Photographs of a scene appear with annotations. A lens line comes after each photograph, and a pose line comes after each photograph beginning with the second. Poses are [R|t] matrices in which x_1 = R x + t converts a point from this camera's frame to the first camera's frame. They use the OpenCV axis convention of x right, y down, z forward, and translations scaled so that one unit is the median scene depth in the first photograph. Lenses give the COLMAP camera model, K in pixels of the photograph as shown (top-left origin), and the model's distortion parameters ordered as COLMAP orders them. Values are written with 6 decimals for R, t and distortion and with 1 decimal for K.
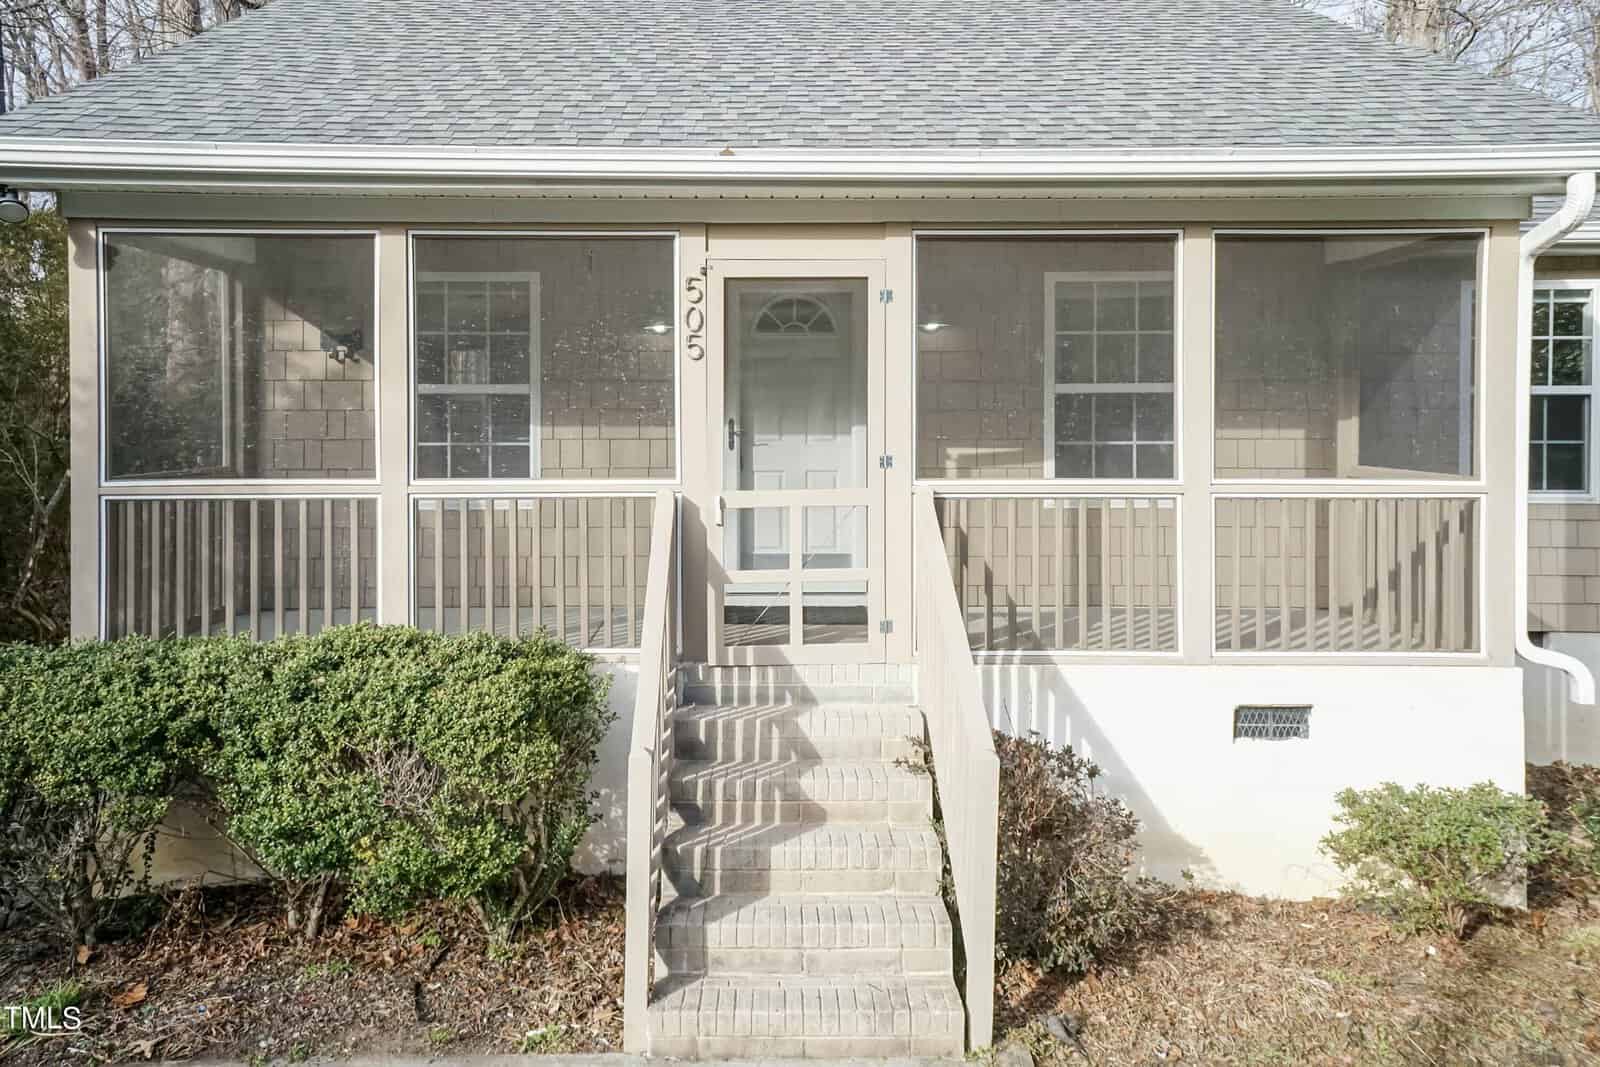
lens RADIAL K [[1218.8, 0, 790.0], [0, 1218.8, 417.3], [0, 0, 1]] dist [0.048995, 0.033349]
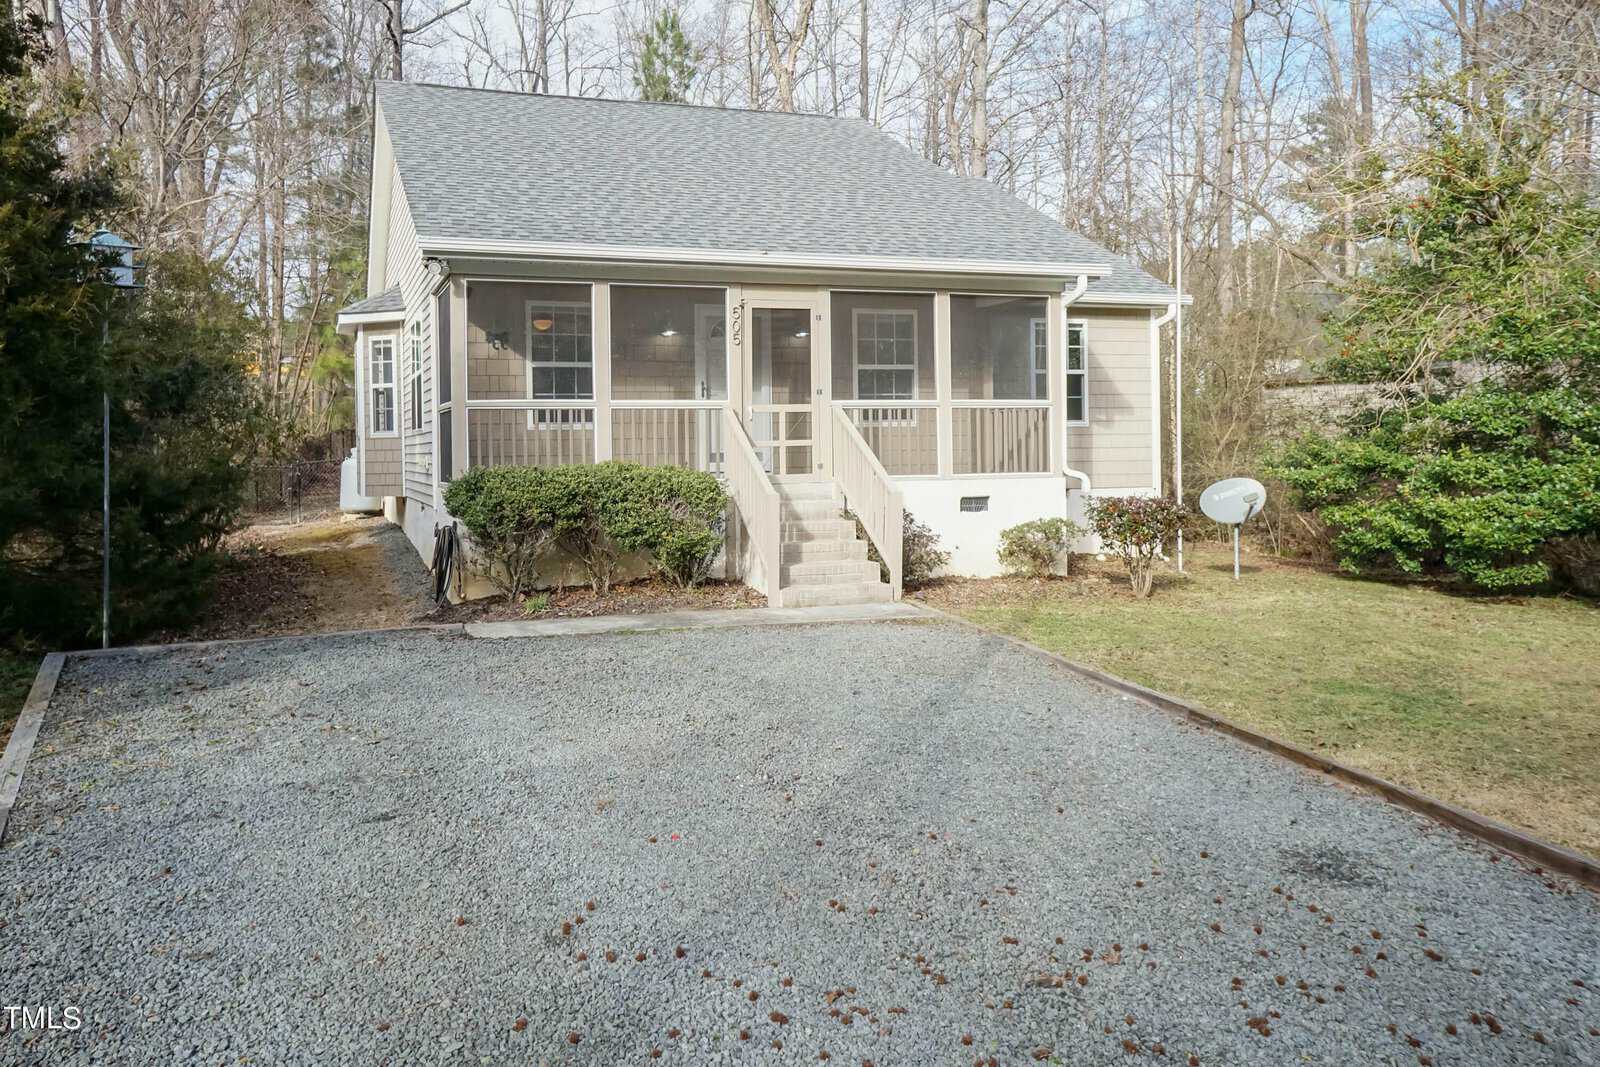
lens RADIAL K [[1218.8, 0, 731.1], [0, 1218.8, 437.2], [0, 0, 1]] dist [0.048995, 0.033349]
pose [[0.954683, -0.009225, 0.297481, -0.740353], [0.012726, 0.999871, -0.009835, 0.138893], [-0.297352, 0.013175, 0.954677, -1.078919]]
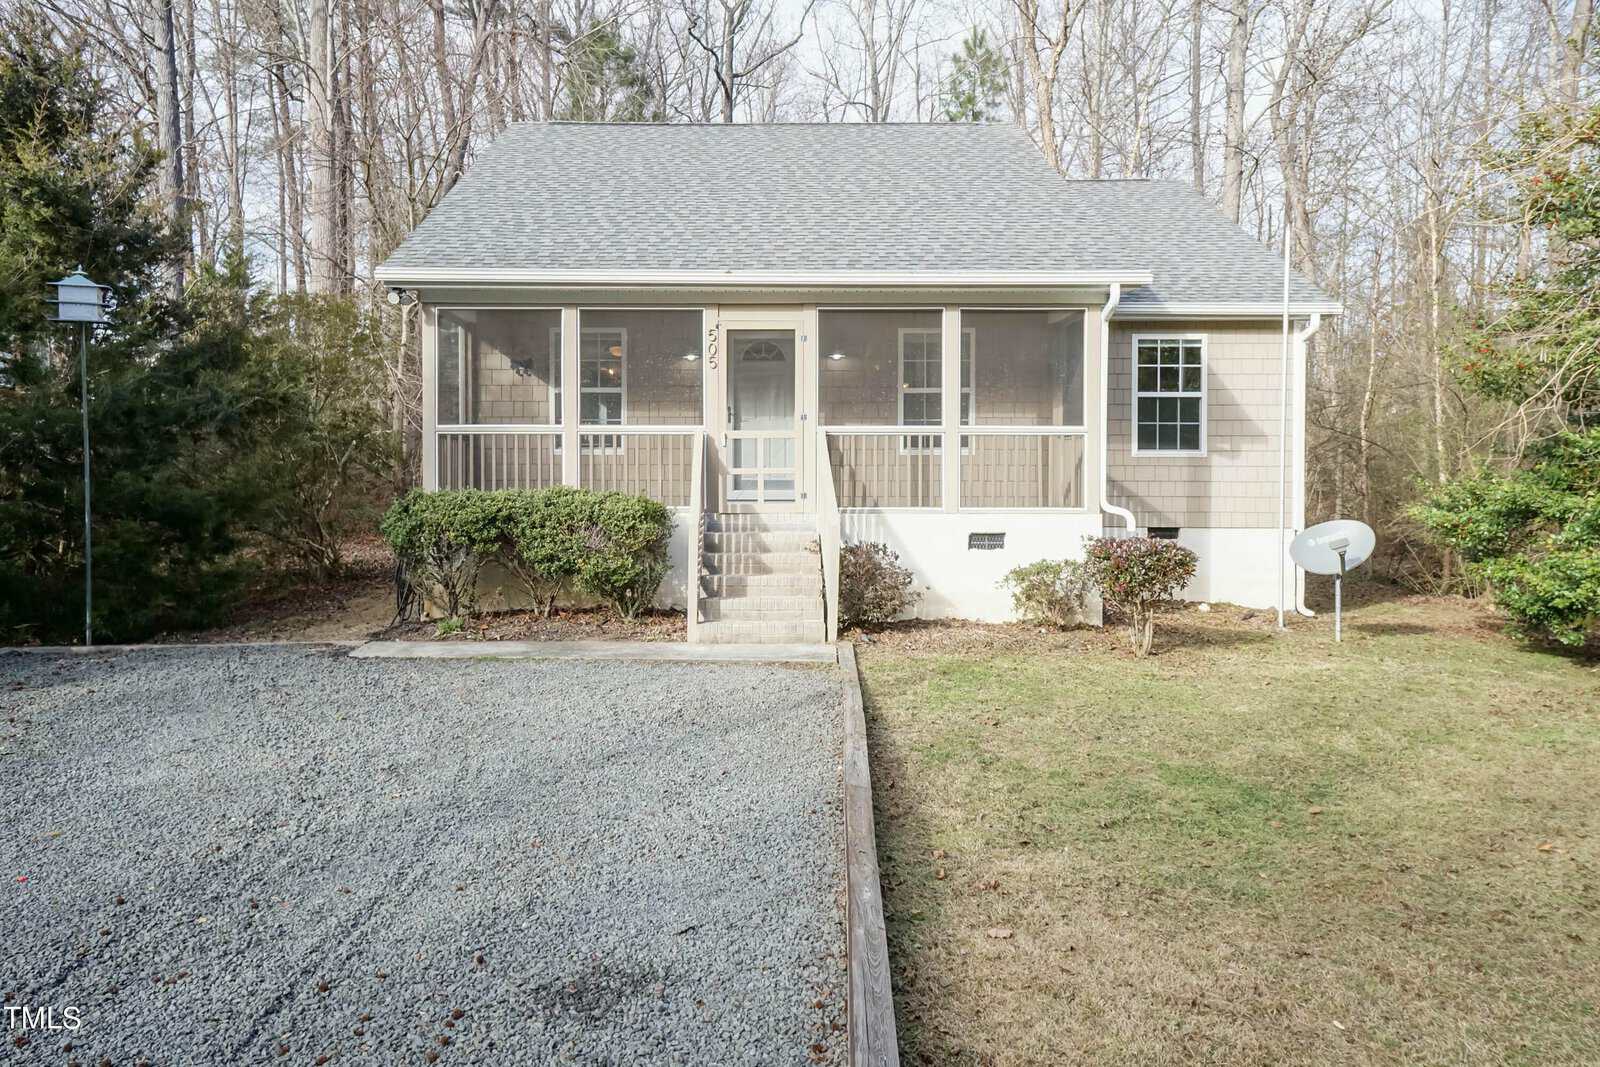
lens RADIAL K [[1218.8, 0, 769.0], [0, 1218.8, 454.9], [0, 0, 1]] dist [0.048995, 0.033349]
pose [[0.999953, 0.001669, -0.009533, 0.039134], [-0.001858, 0.999802, -0.019824, 0.143576], [0.009498, 0.019841, 0.999758, -1.100687]]
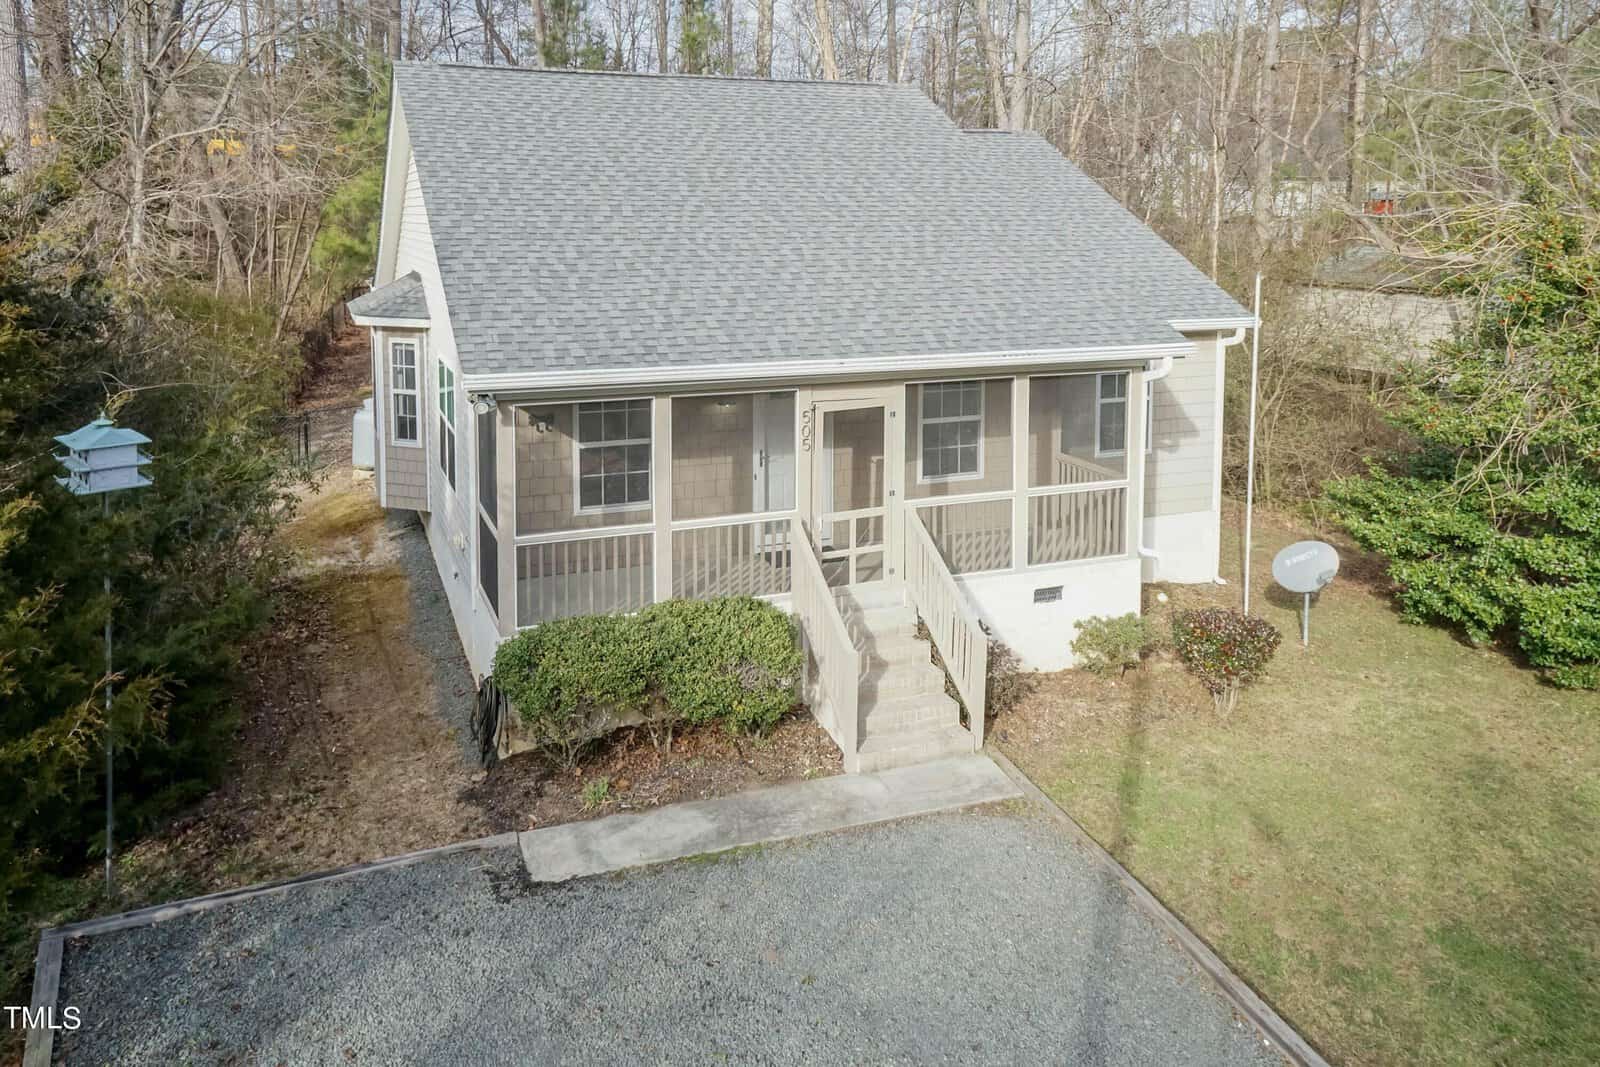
lens RADIAL K [[1218.8, 0, 812.5], [0, 1218.8, 299.0], [0, 0, 1]] dist [0.048995, 0.033349]
pose [[0.933552, -0.023281, 0.357686, -0.790459], [0.000189, 0.997920, 0.064459, -0.431072], [-0.358443, -0.060108, 0.931615, -0.879632]]
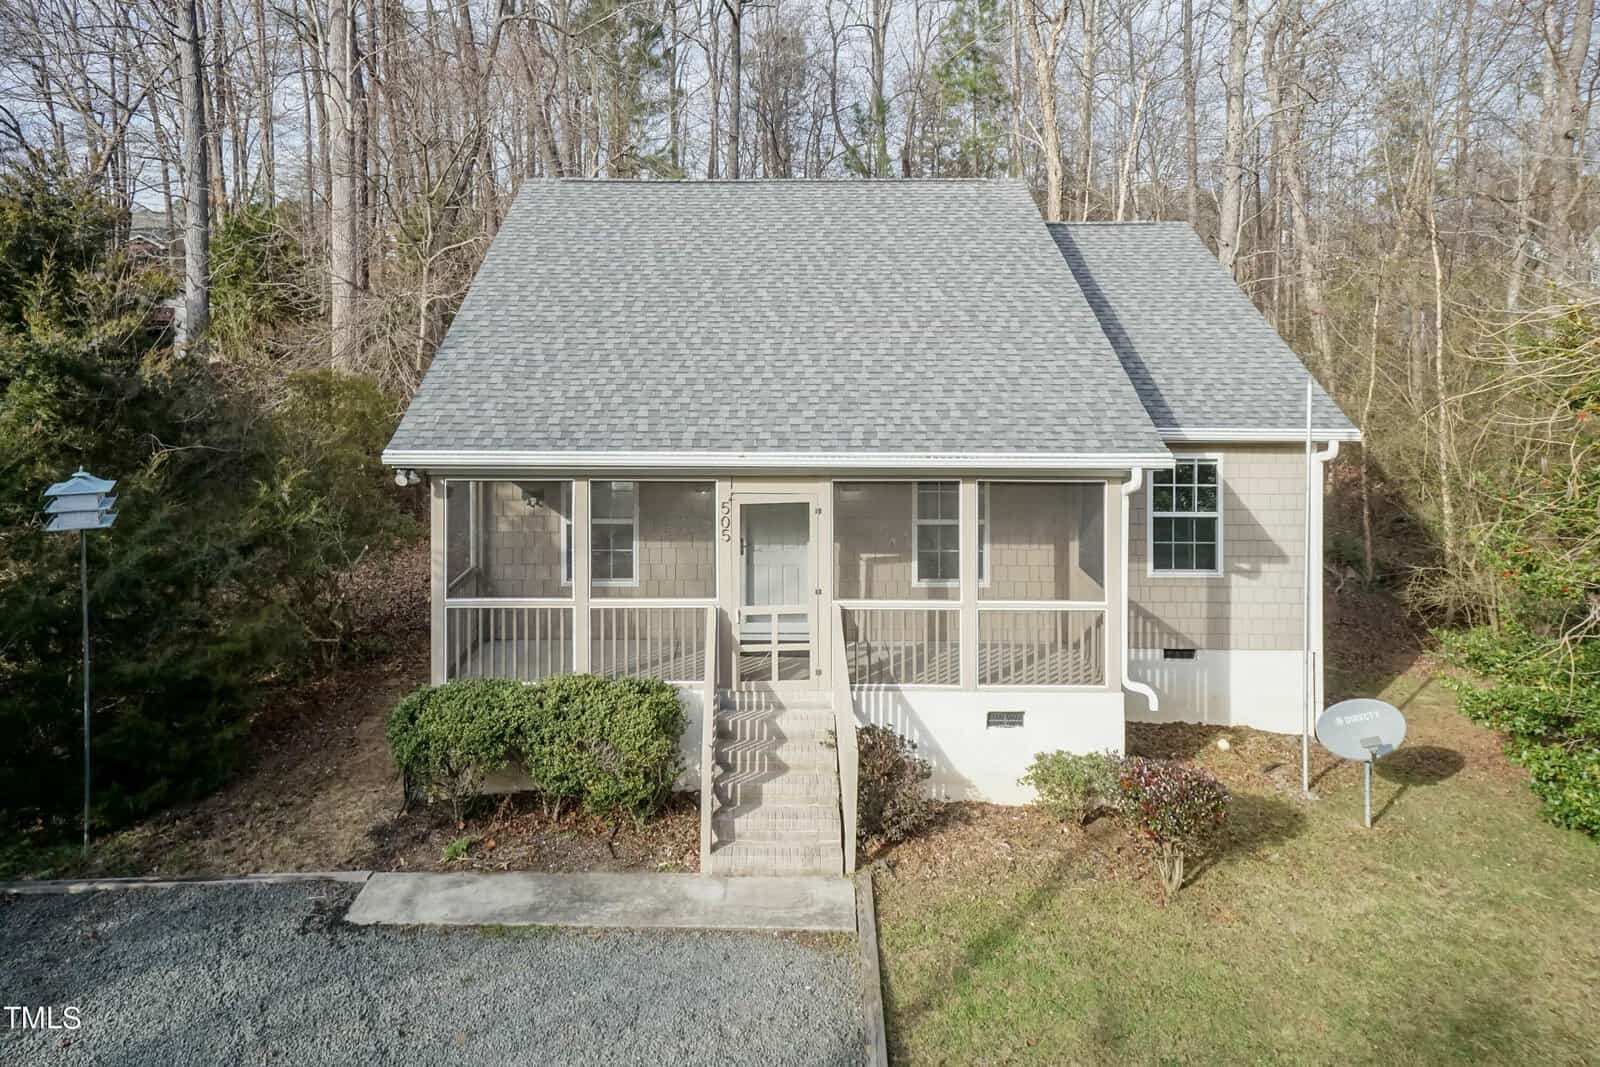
lens RADIAL K [[1145.3, 0, 766.2], [0, 1145.3, 317.3], [0, 0, 1]] dist [0.050359, 0.020453]
pose [[0.999889, 0.001919, -0.014778, 0.017777], [-0.001898, 0.999997, 0.001476, -0.430829], [0.014781, -0.001448, 0.999890, -0.944893]]
